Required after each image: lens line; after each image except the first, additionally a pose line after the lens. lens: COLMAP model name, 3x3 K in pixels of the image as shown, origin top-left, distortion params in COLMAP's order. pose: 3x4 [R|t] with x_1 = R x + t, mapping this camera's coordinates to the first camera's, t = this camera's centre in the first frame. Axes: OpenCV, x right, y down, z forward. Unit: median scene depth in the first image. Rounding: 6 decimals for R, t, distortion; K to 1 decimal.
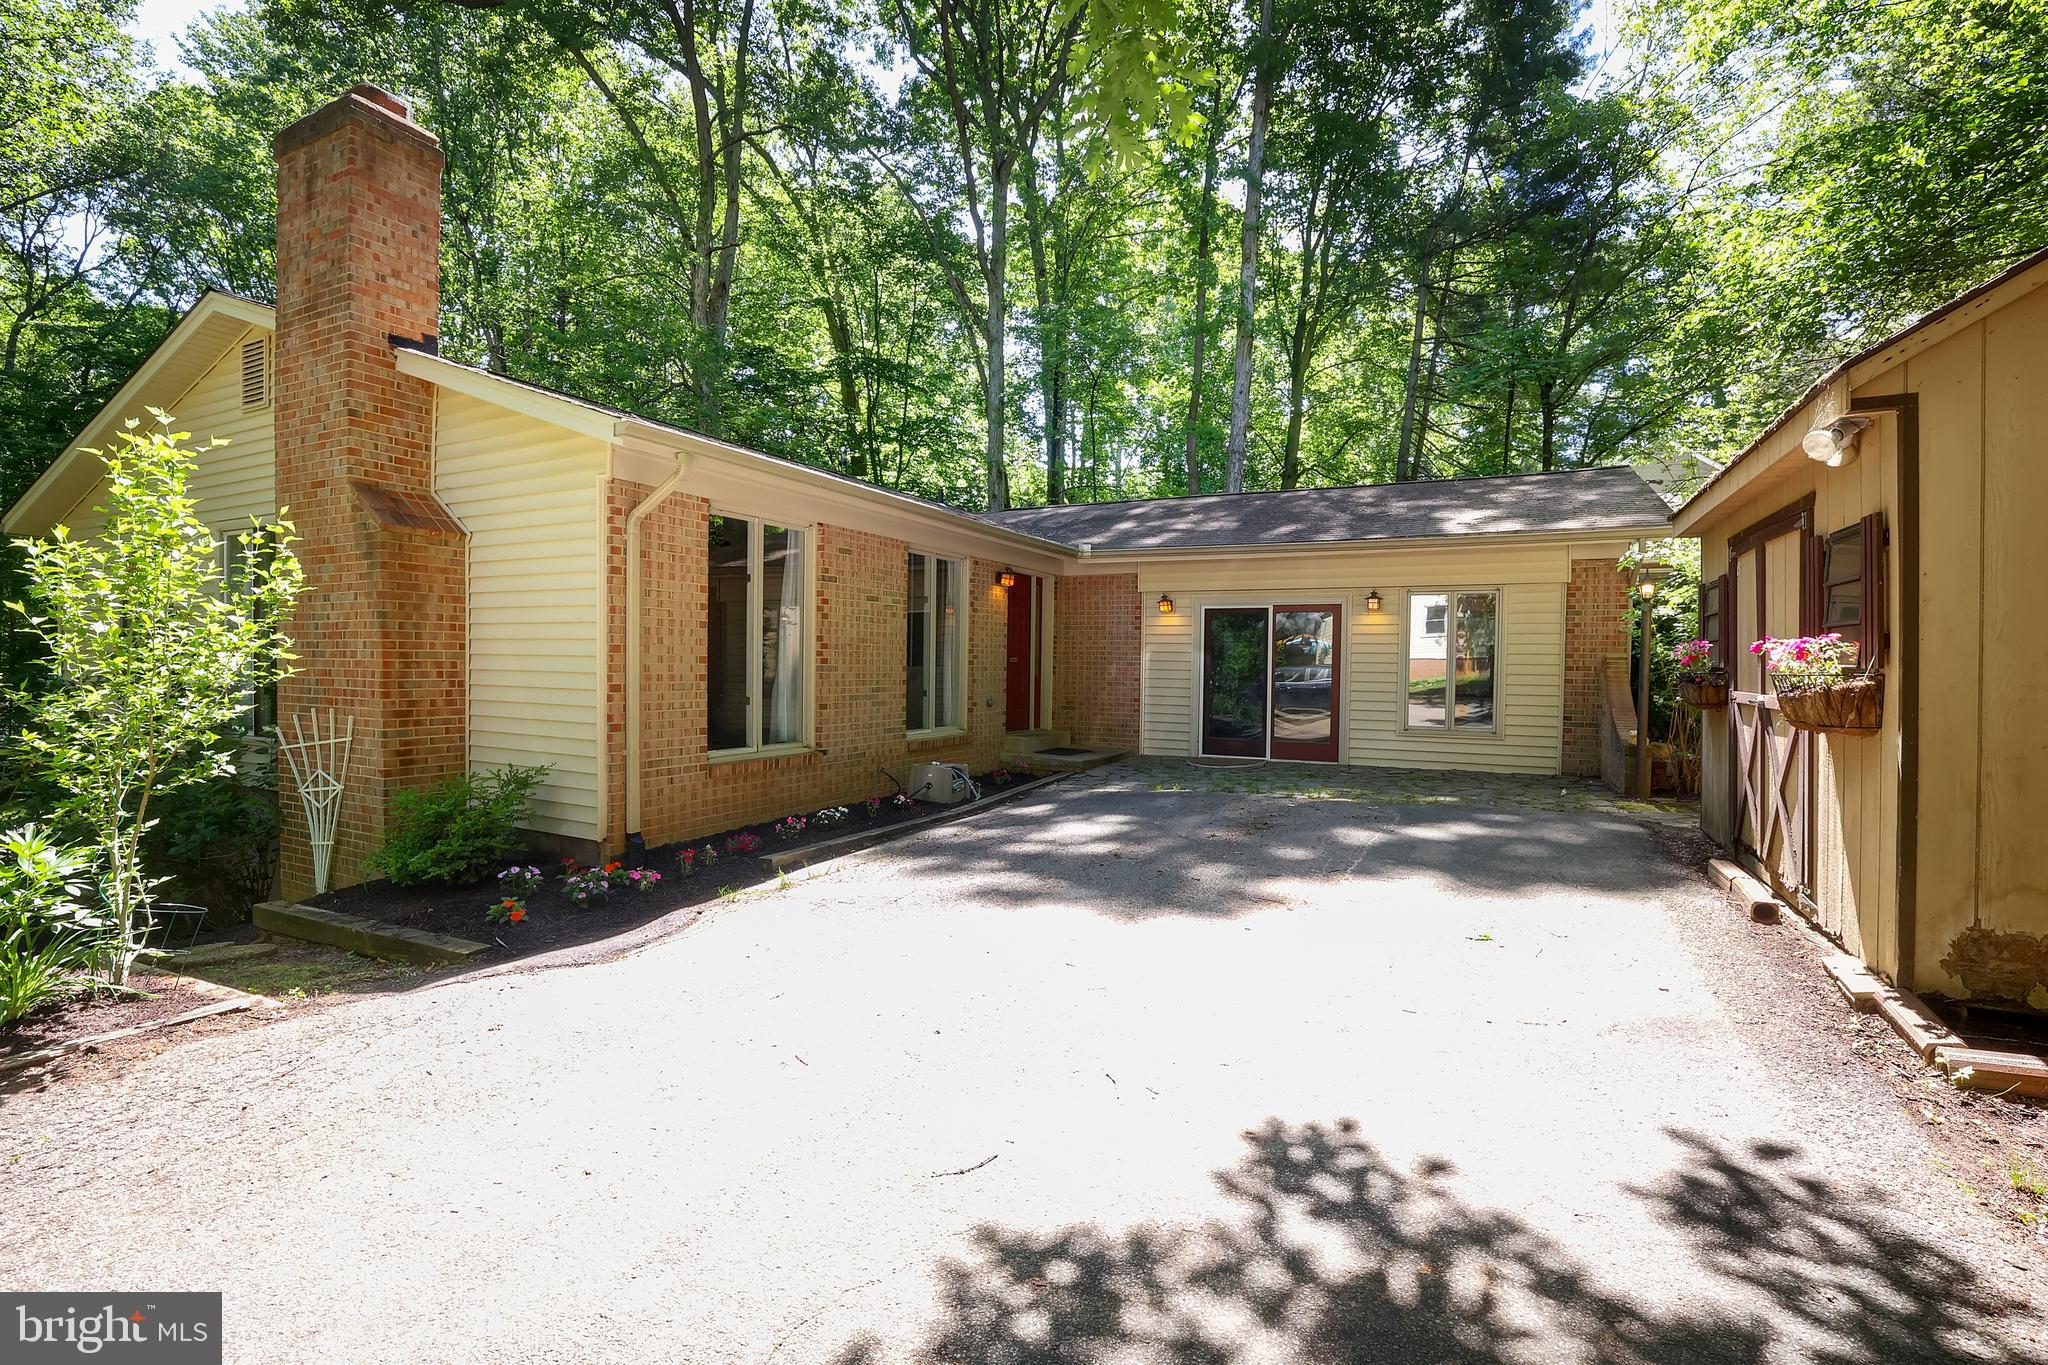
lens RADIAL K [[932.7, 0, 1024.0], [0, 932.7, 682.5], [0, 0, 1]] dist [-0.045582, 0.020128]
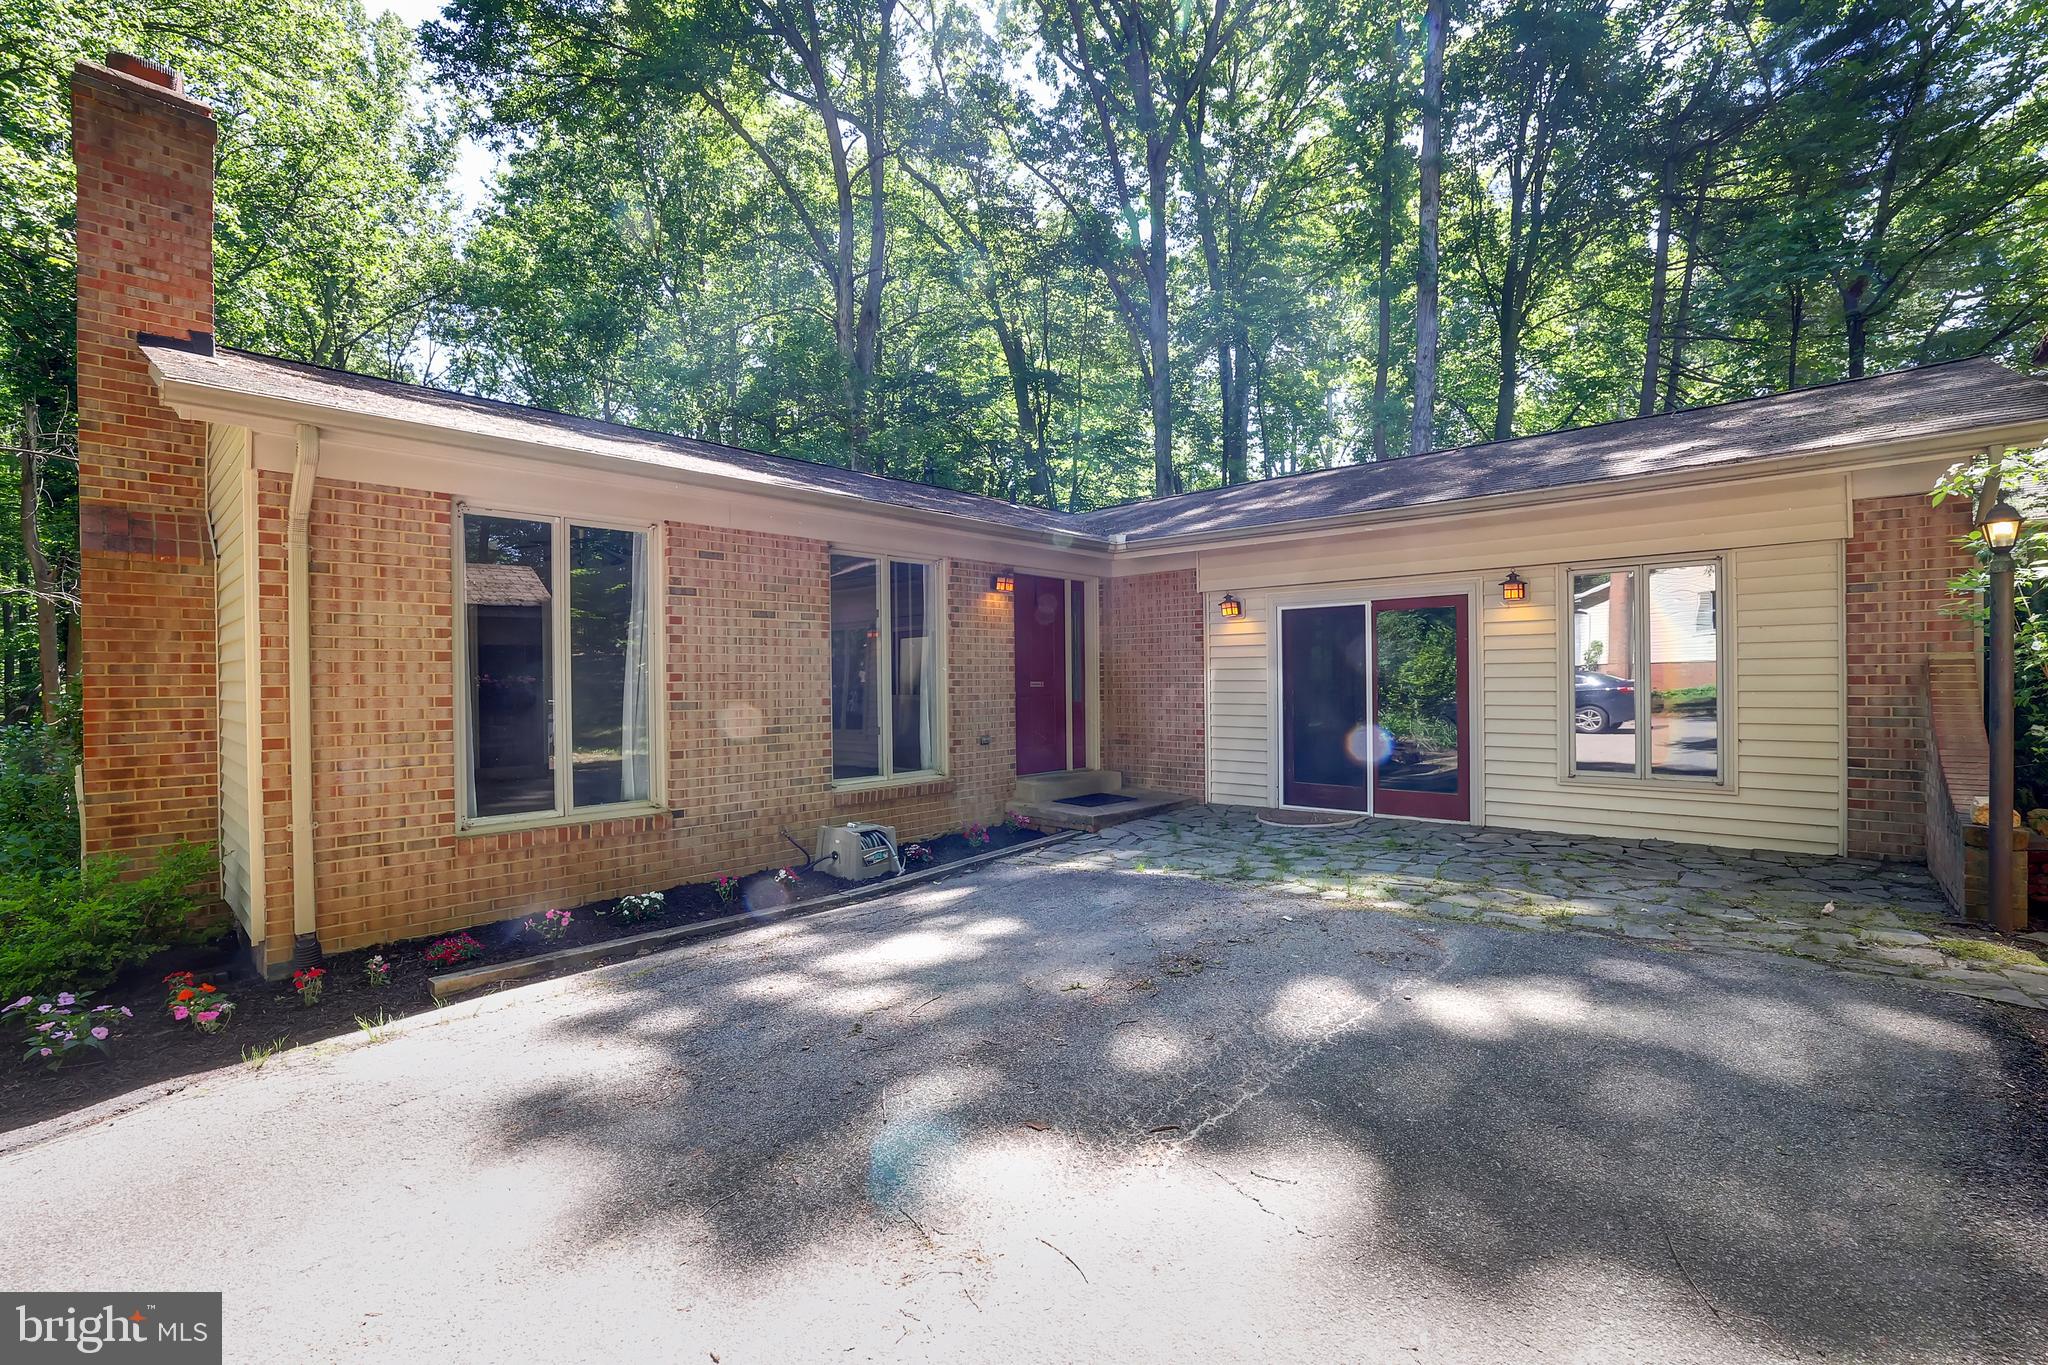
lens RADIAL K [[890.4, 0, 1026.8], [0, 890.4, 681.0], [0, 0, 1]] dist [-0.045049, 0.017246]
pose [[0.961466, -0.023404, -0.273925, 0.225199], [0.018087, 0.999596, -0.021920, -0.012102], [0.274328, 0.016121, 0.961501, 0.303931]]
